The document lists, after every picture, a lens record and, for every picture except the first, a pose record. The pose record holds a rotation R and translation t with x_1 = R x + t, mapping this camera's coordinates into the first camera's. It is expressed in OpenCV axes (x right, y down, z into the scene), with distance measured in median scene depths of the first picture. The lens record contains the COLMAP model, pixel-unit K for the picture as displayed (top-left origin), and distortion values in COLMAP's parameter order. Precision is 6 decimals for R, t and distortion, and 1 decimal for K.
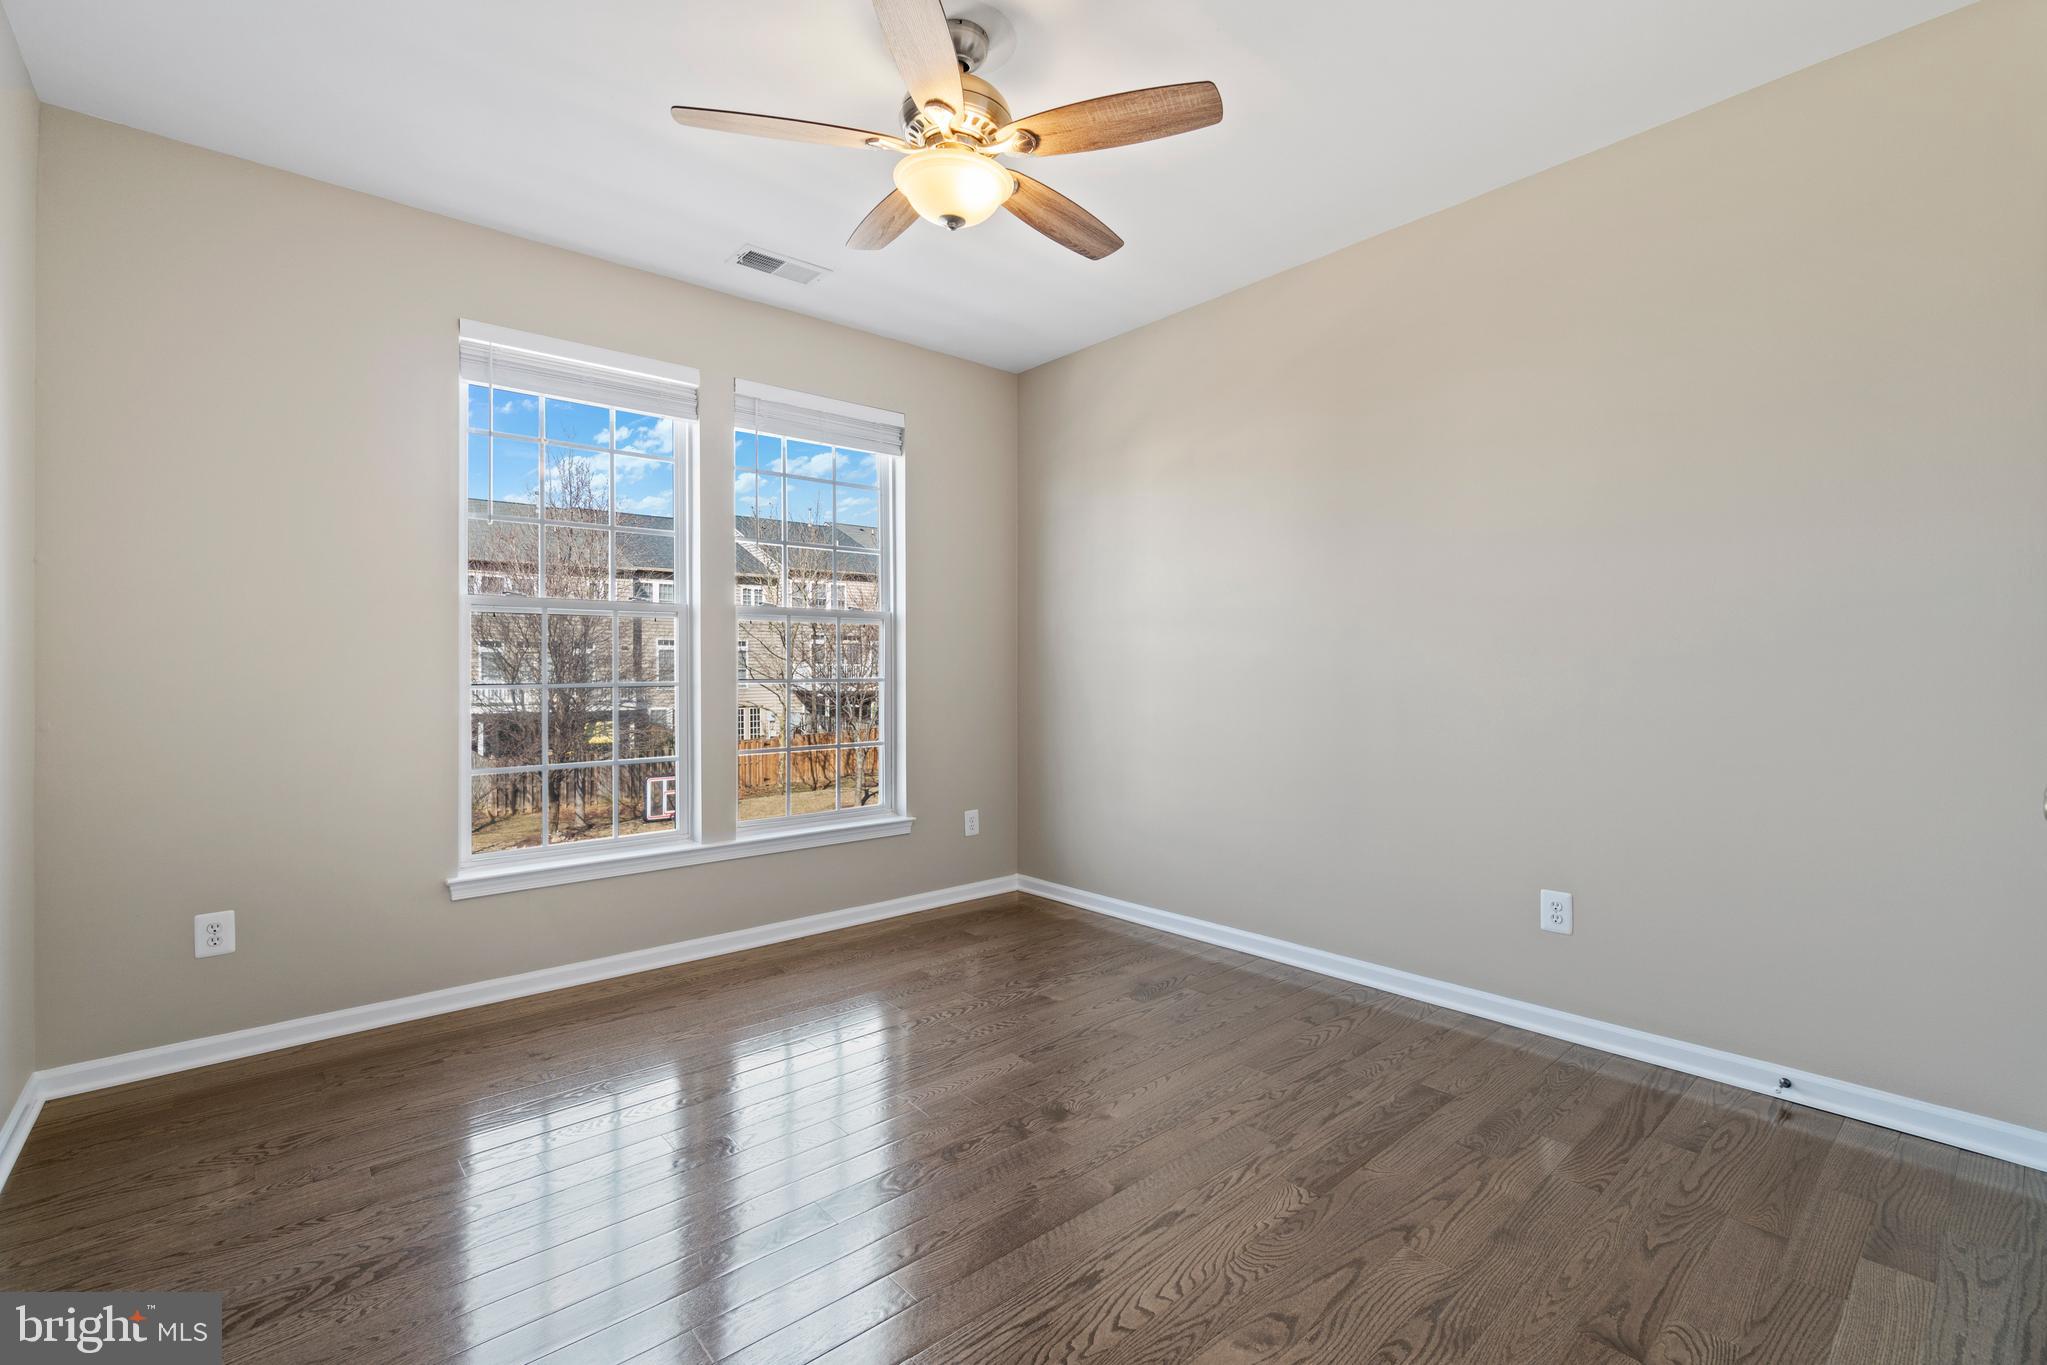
lens RADIAL K [[887.9, 0, 1021.8], [0, 887.9, 679.0], [0, 0, 1]] dist [-0.005519, -0.000983]
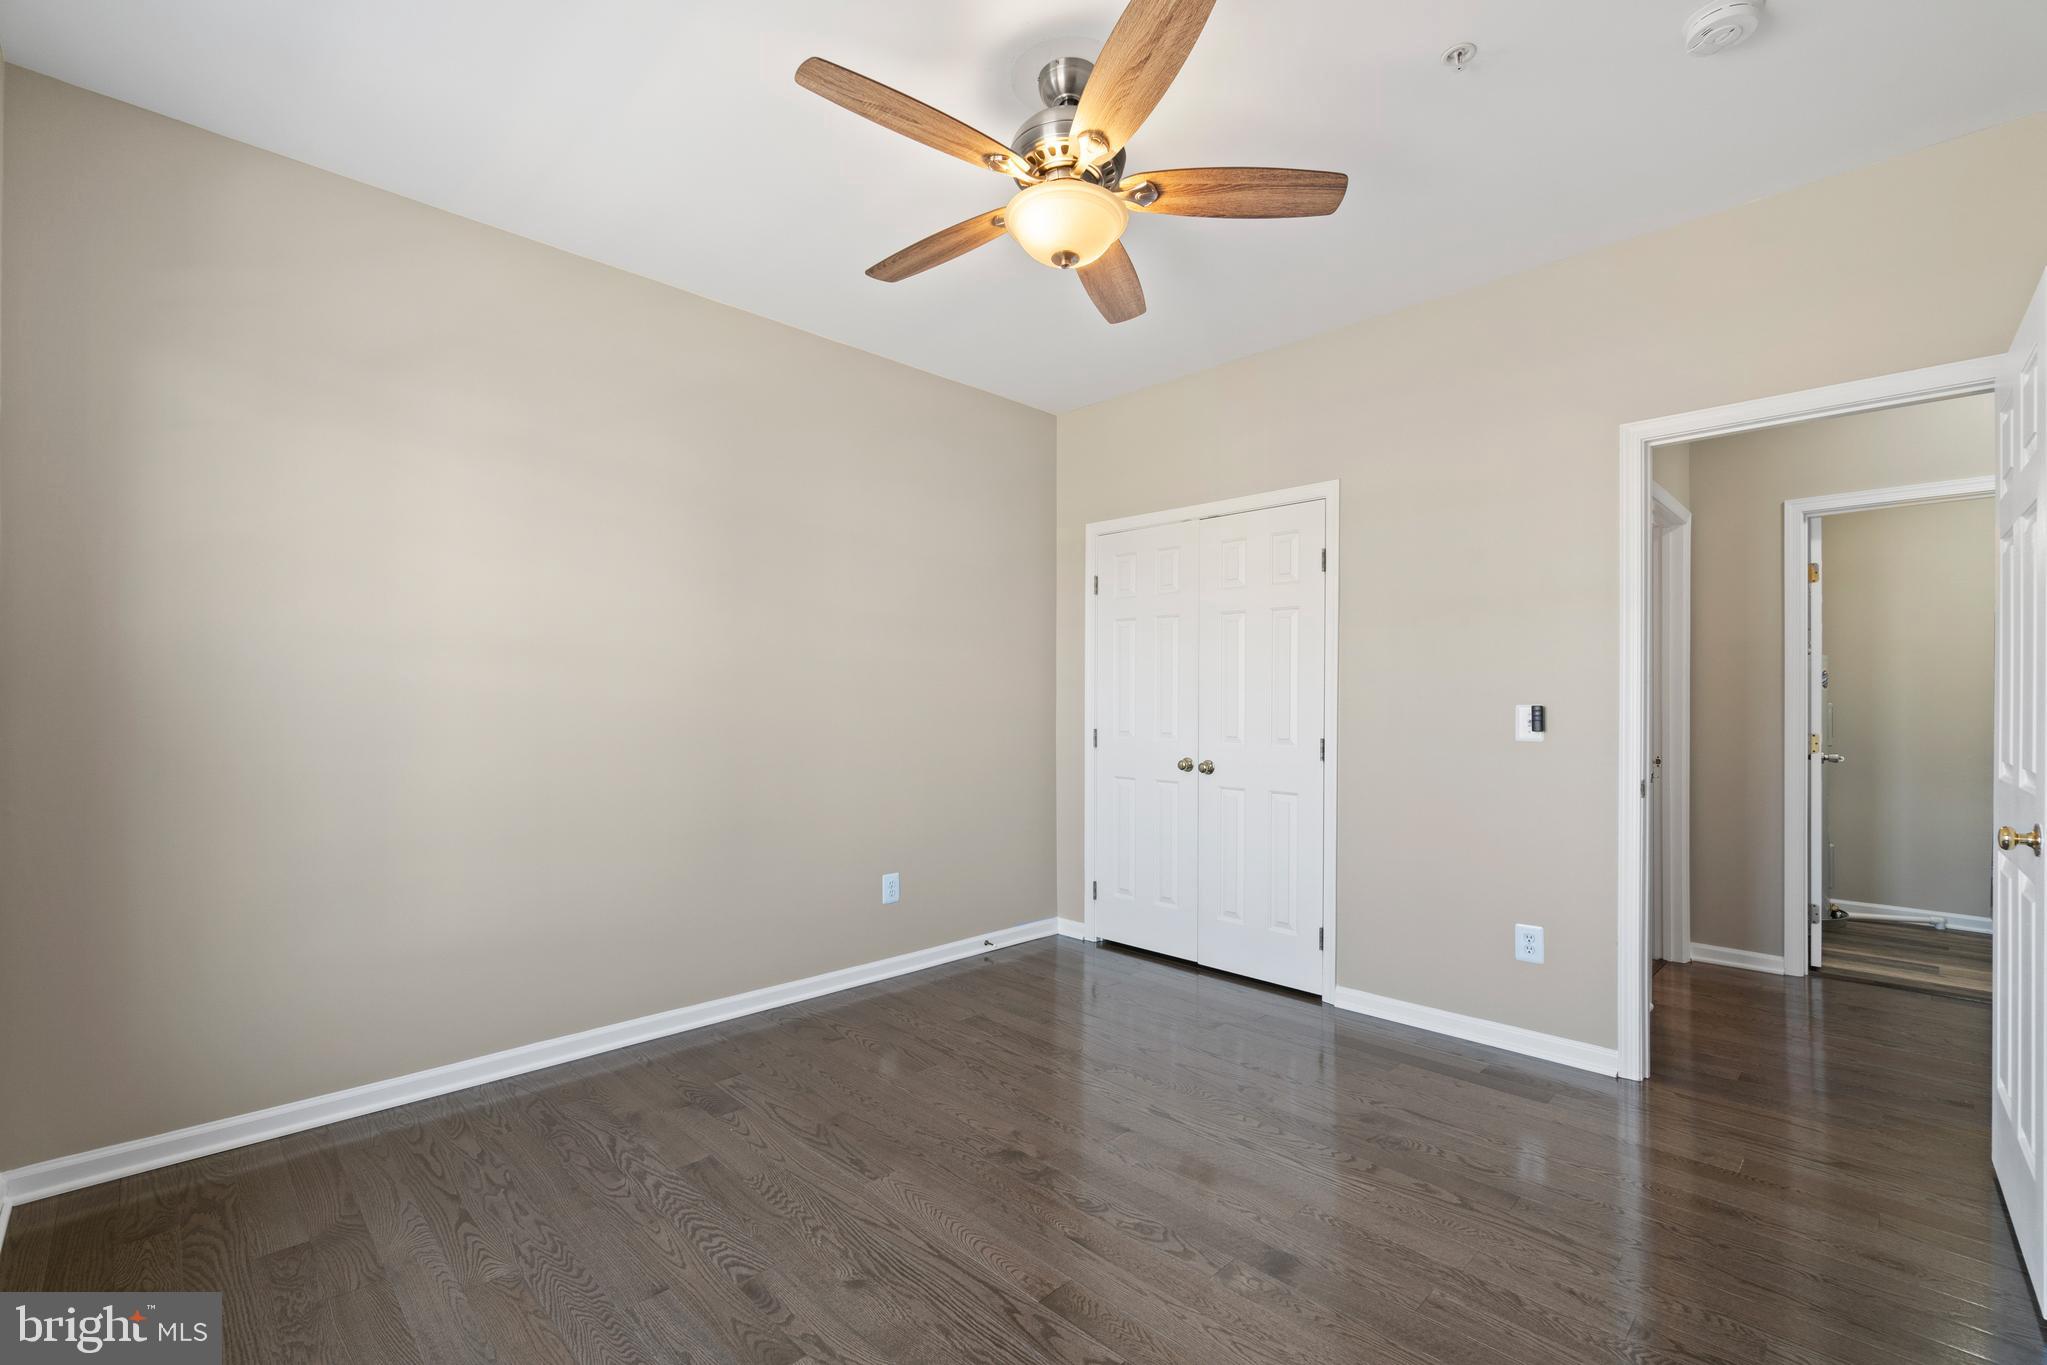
lens RADIAL K [[887.9, 0, 1030.0], [0, 887.9, 693.4], [0, 0, 1]] dist [-0.005519, -0.000983]
pose [[-0.069734, 0.019758, 0.997370, -0.737886], [0.002050, 0.999805, -0.019663, -0.016225], [-0.997564, 0.000673, -0.069761, 0.780770]]
